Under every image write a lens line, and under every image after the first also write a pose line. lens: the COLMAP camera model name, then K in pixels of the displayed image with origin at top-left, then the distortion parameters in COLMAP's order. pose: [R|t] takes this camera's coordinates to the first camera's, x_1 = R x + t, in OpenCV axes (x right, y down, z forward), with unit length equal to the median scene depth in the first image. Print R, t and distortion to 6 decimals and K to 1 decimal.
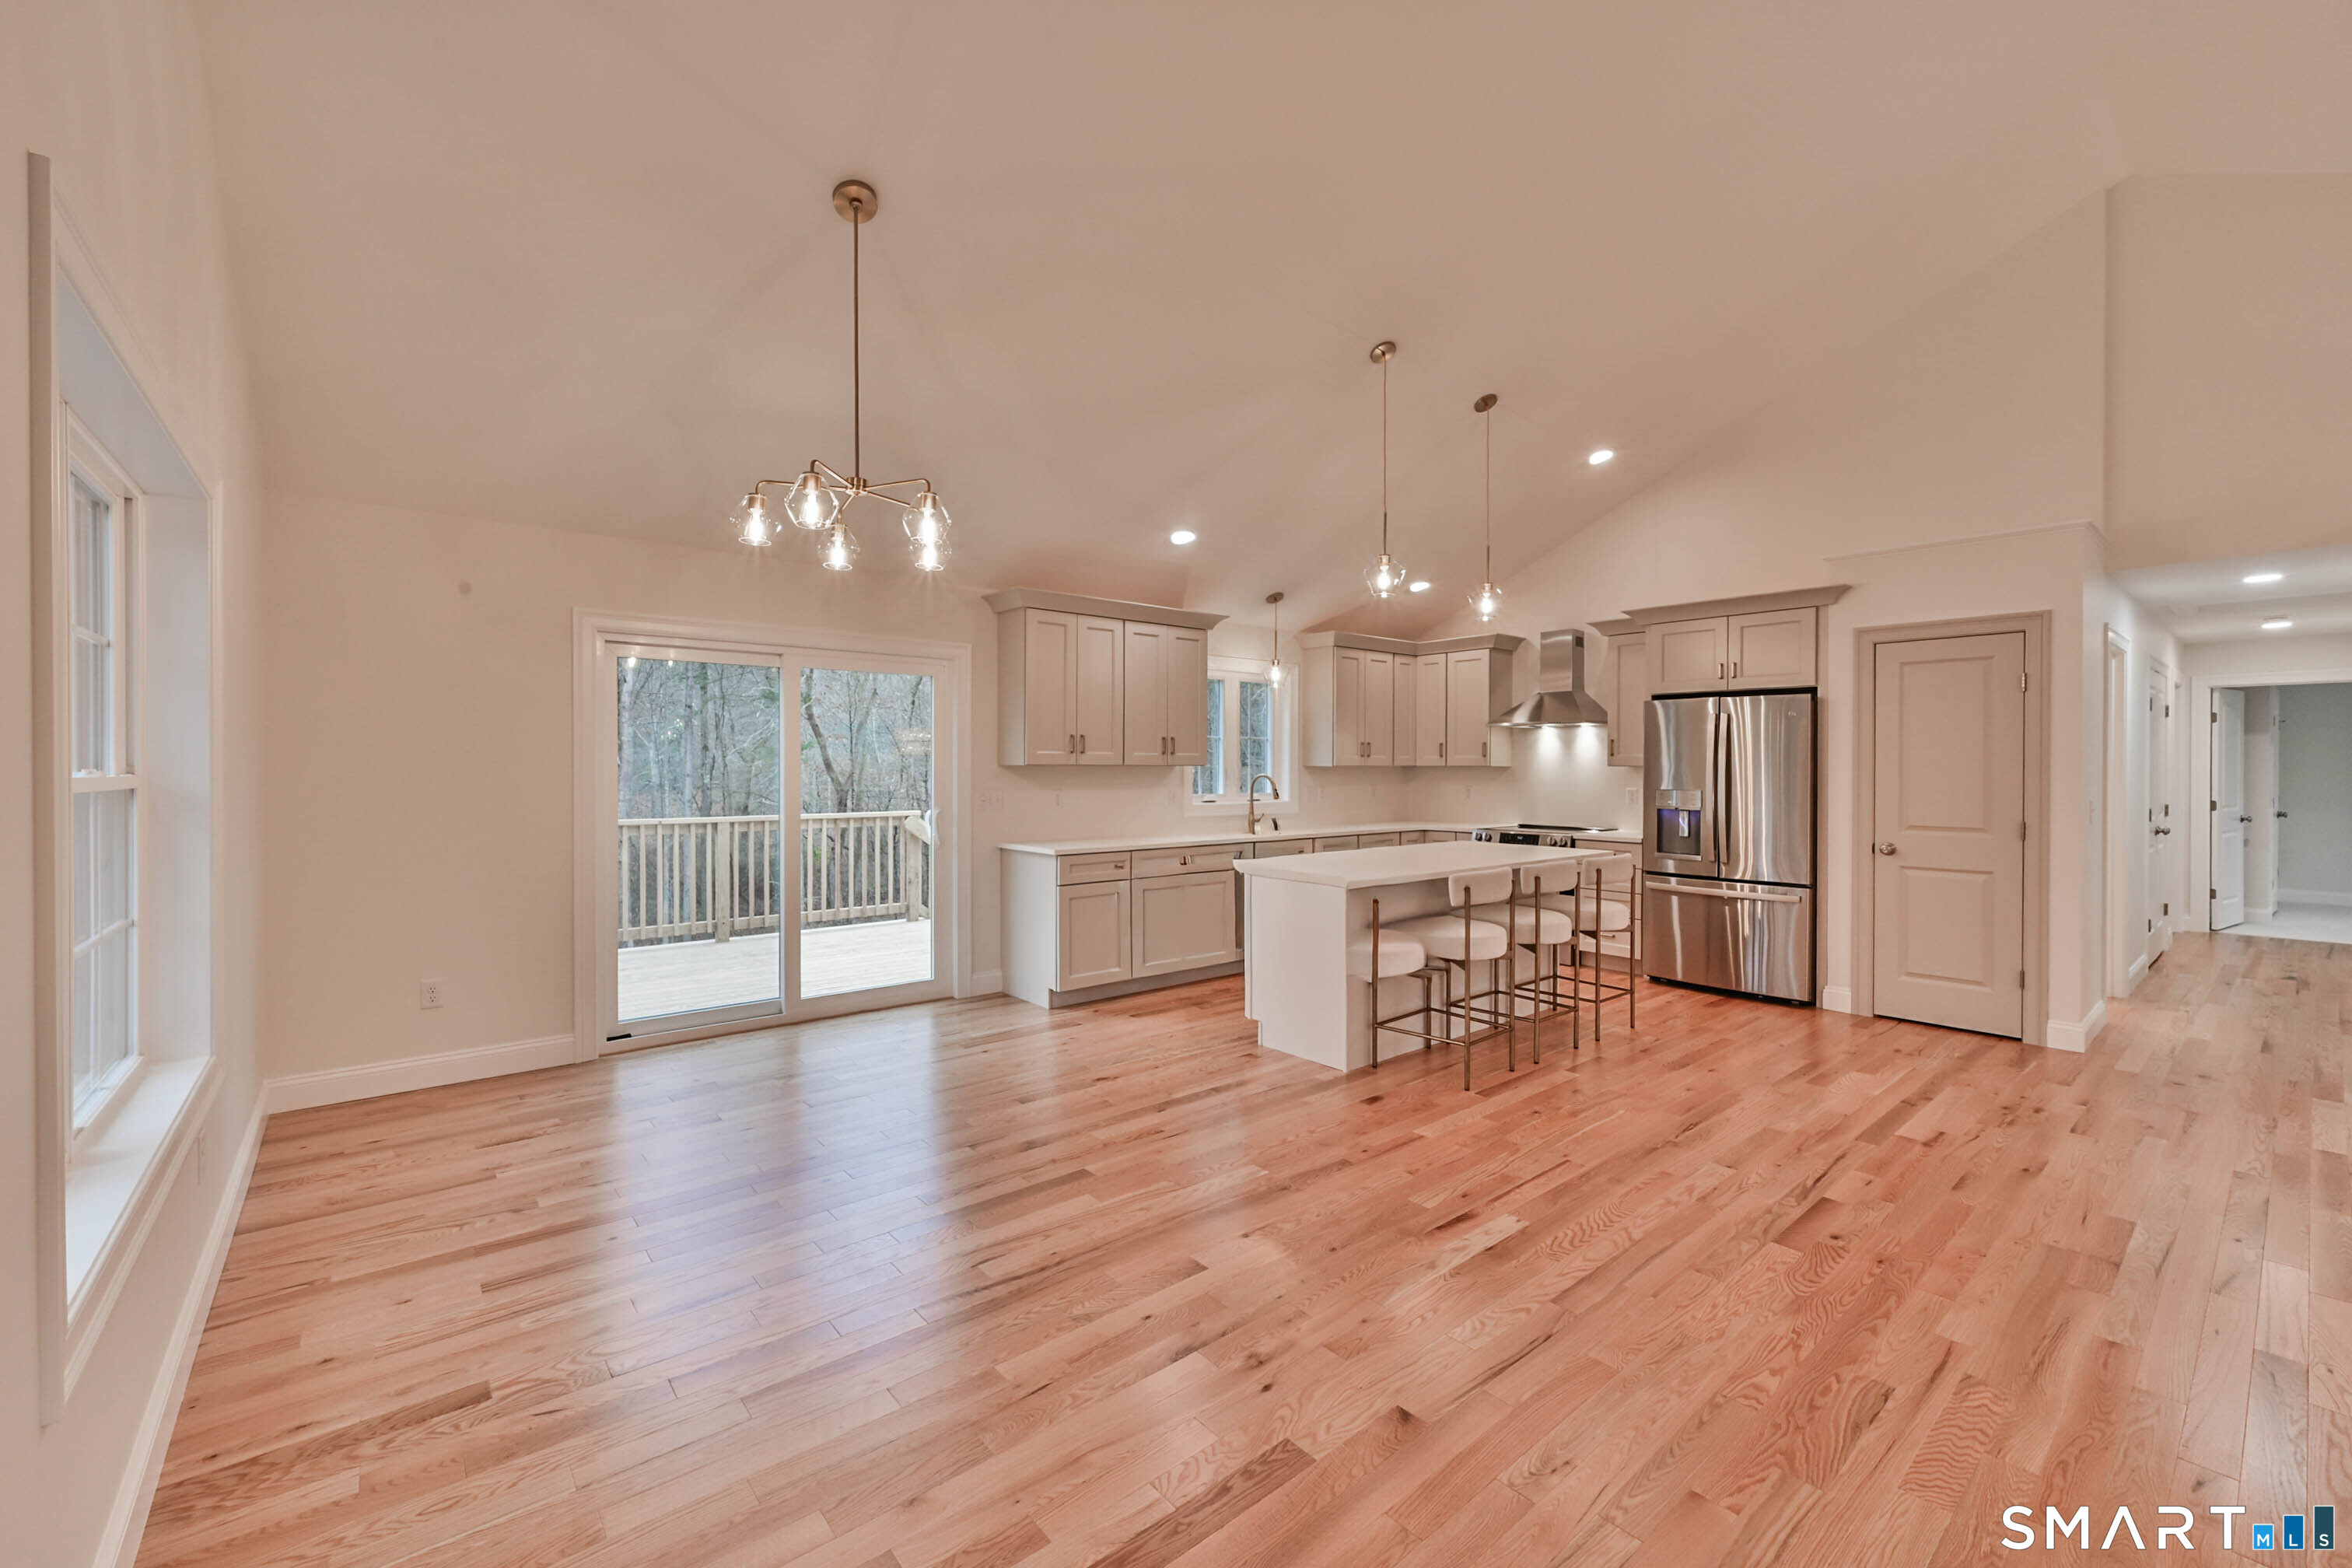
lens RADIAL K [[954.9, 0, 1172.1], [0, 954.9, 773.7], [0, 0, 1]] dist [0.000019, 0.000082]
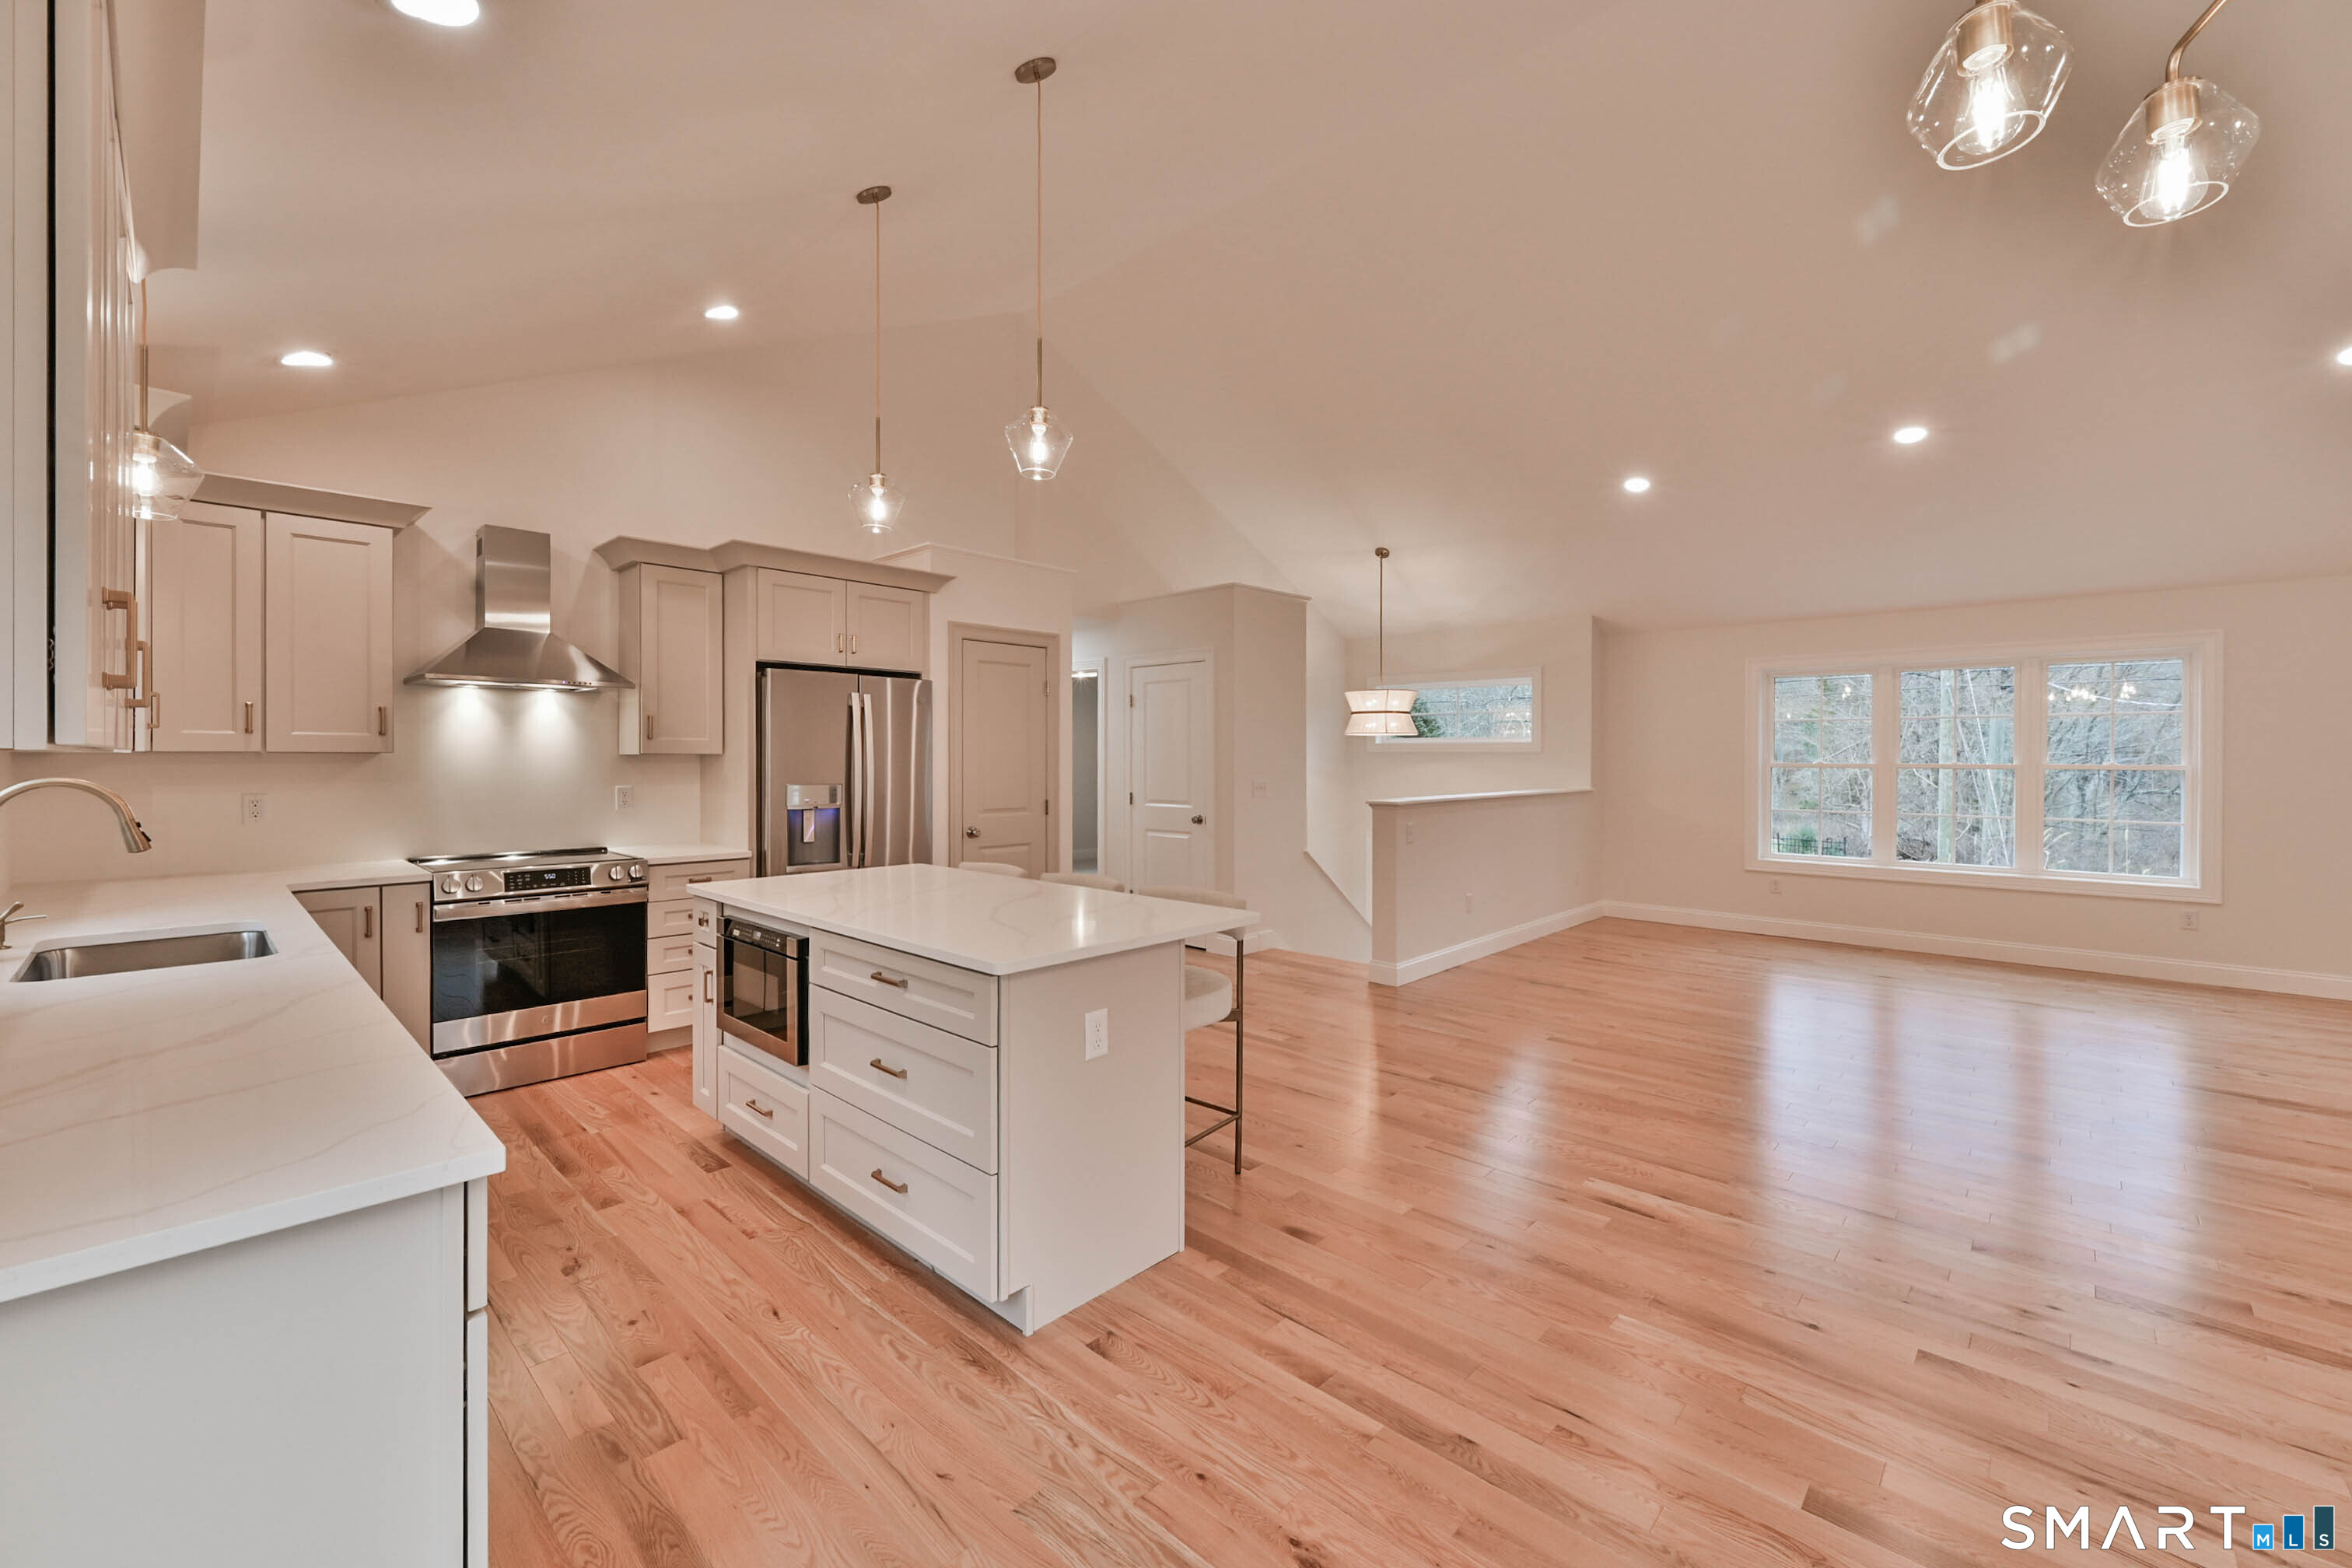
lens RADIAL K [[960.2, 0, 1224.7], [0, 960.2, 758.0], [0, 0, 1]] dist [0.000441, 0.000308]
pose [[-0.132675, -0.003114, 0.991155, -0.349062], [0.004722, 0.999982, 0.003774, -0.006951], [-0.991148, 0.005181, -0.132657, 0.841262]]
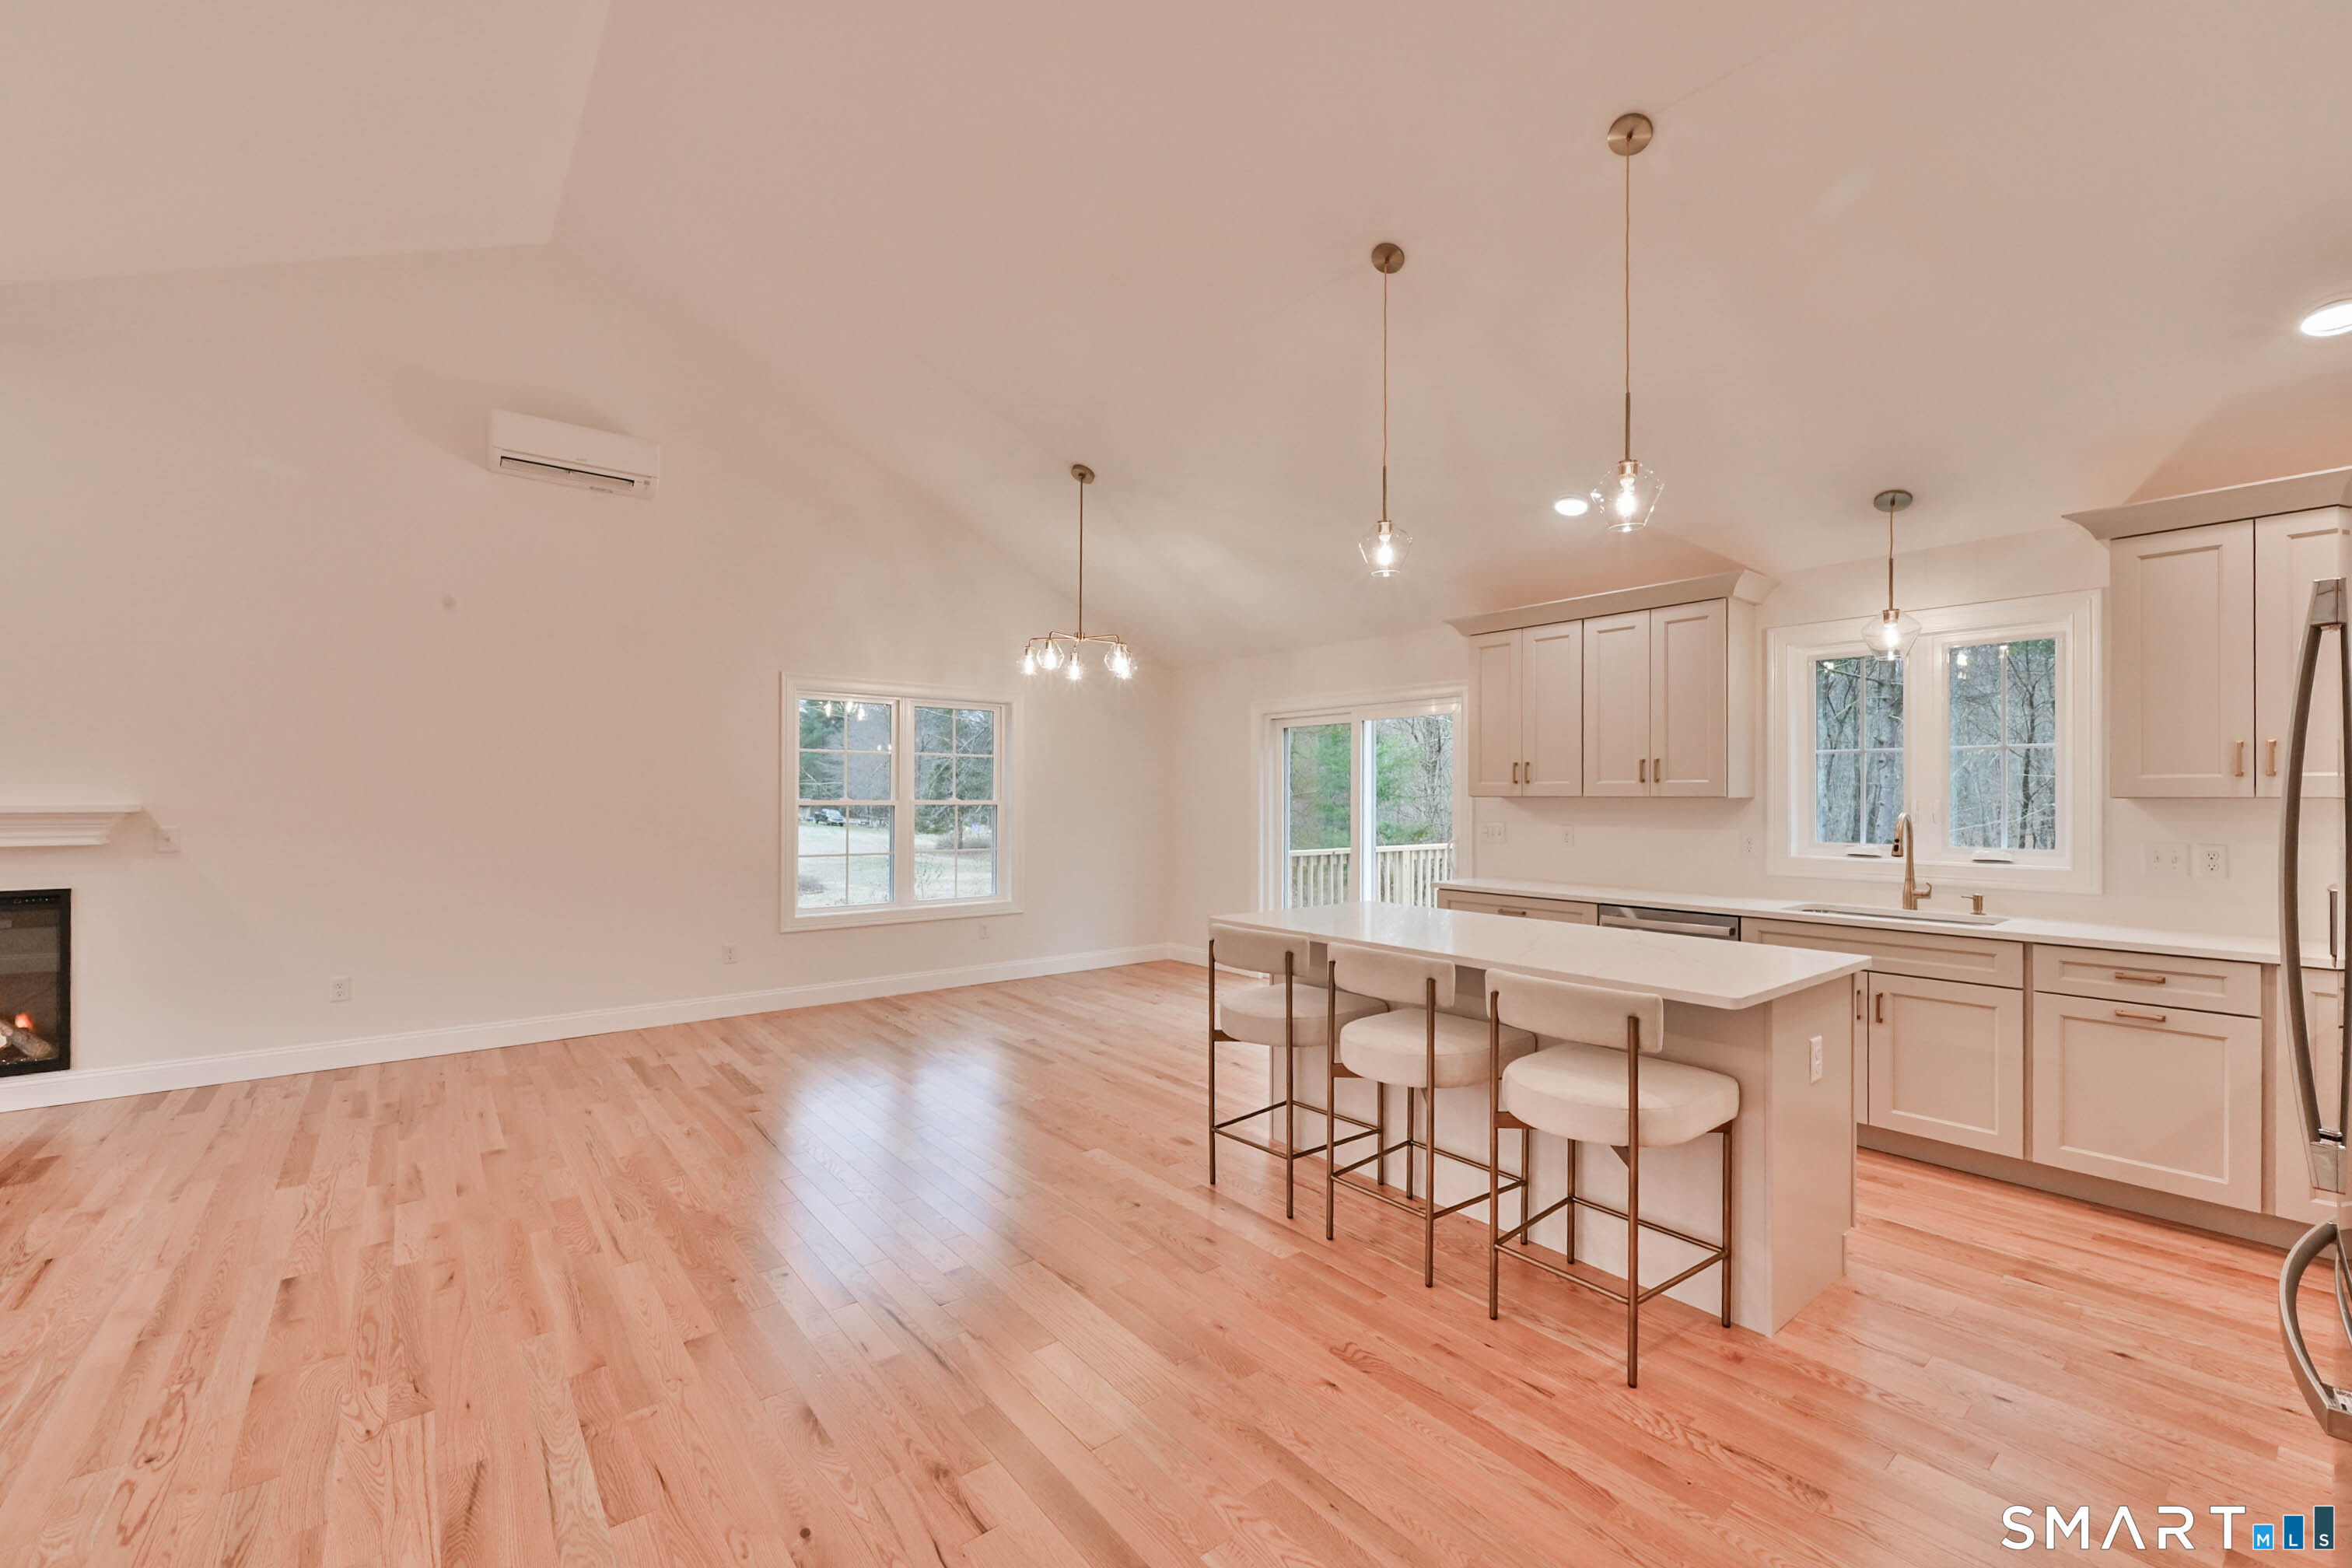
lens RADIAL K [[1004.2, 0, 1187.4], [0, 1004.2, 792.8], [0, 0, 1]] dist [-0.001383, 0.000236]
pose [[-0.037773, -0.006133, -0.999268, 0.901855], [-0.010477, 0.999929, -0.005741, -0.004165], [0.999231, 0.010252, -0.037835, 0.762716]]
